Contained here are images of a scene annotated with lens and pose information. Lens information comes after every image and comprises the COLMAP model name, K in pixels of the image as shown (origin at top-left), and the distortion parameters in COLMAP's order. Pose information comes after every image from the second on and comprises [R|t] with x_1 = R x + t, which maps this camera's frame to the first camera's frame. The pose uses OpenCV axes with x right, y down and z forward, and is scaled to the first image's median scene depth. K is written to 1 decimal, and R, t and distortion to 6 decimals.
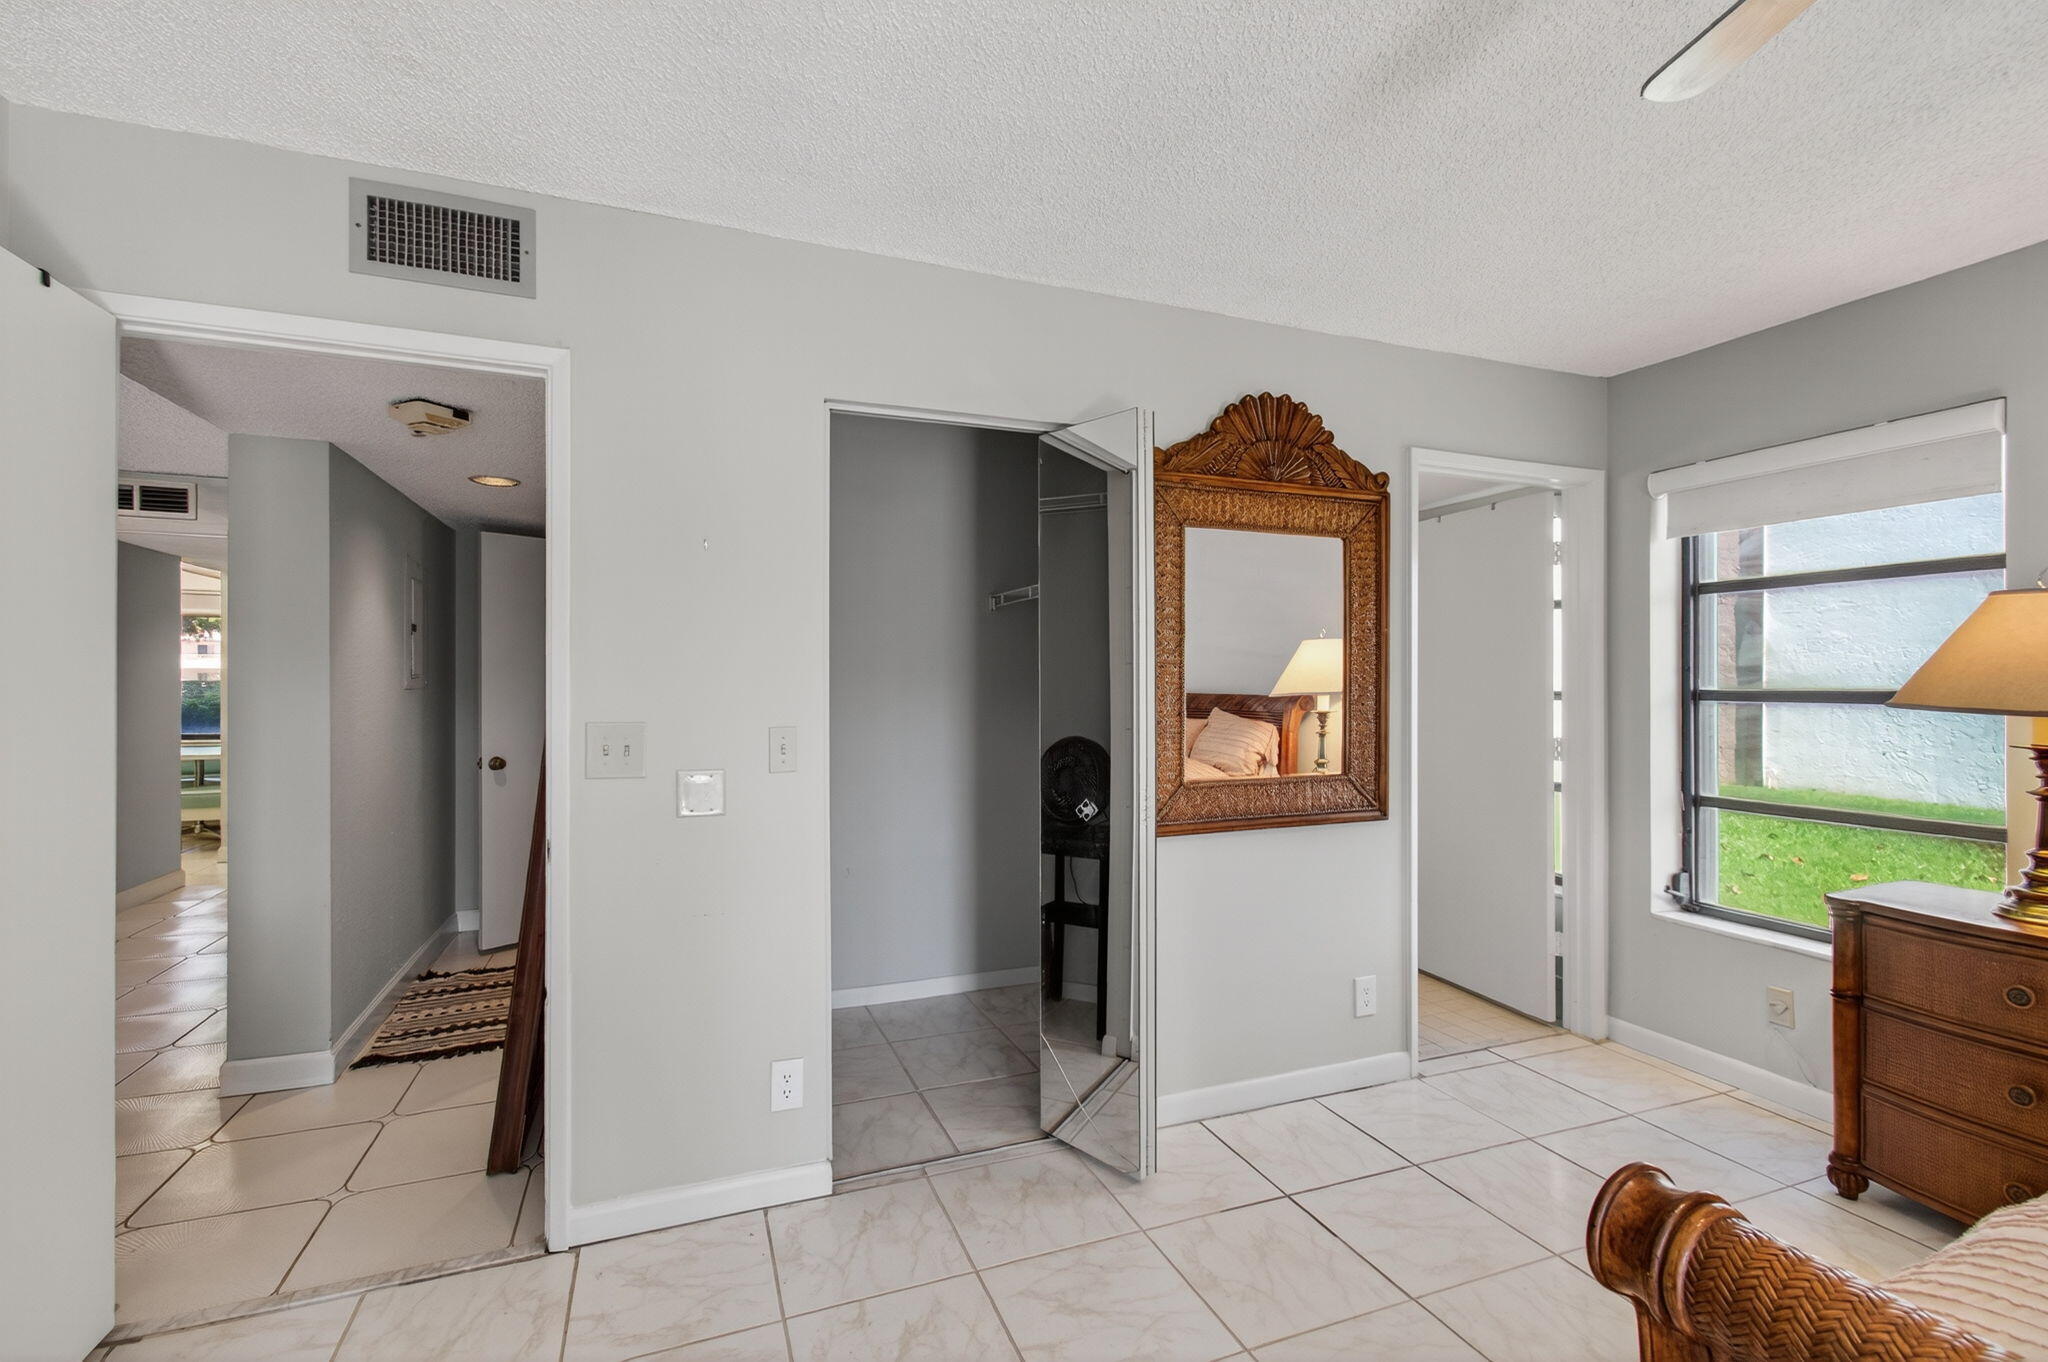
lens RADIAL K [[920.9, 0, 1027.9], [0, 920.9, 688.8], [0, 0, 1]] dist [0.001898, 0.001229]
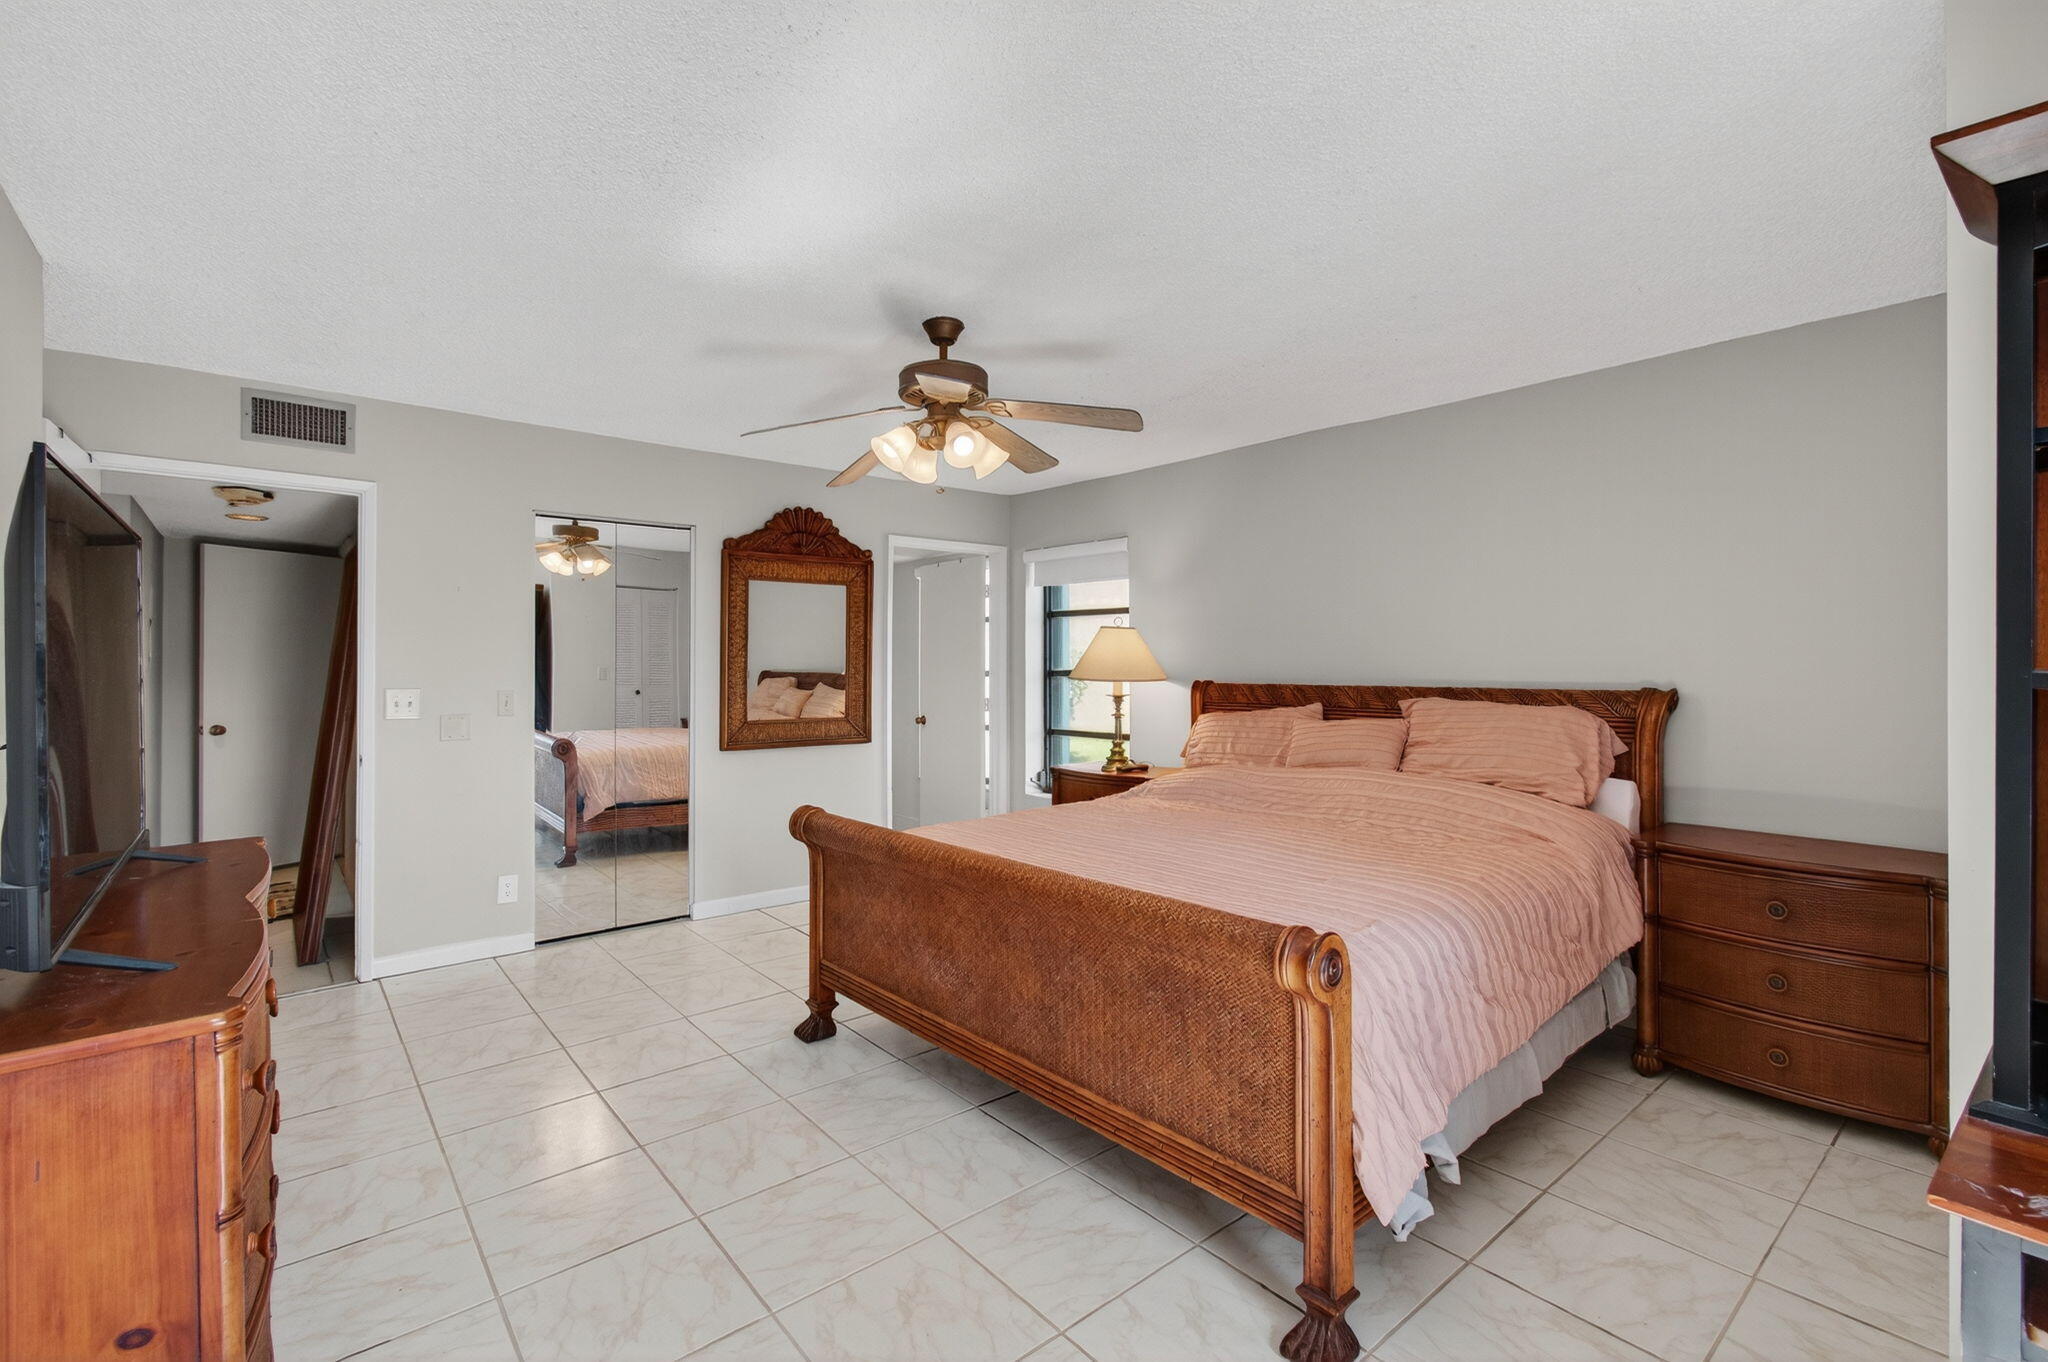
lens RADIAL K [[920.9, 0, 1006.2], [0, 920.9, 659.4], [0, 0, 1]] dist [0.001898, 0.001229]
pose [[0.953504, 0.001916, 0.301374, 0.100844], [0.000321, 0.999973, -0.007375, -0.007328], [-0.301379, 0.007129, 0.953478, -0.817586]]
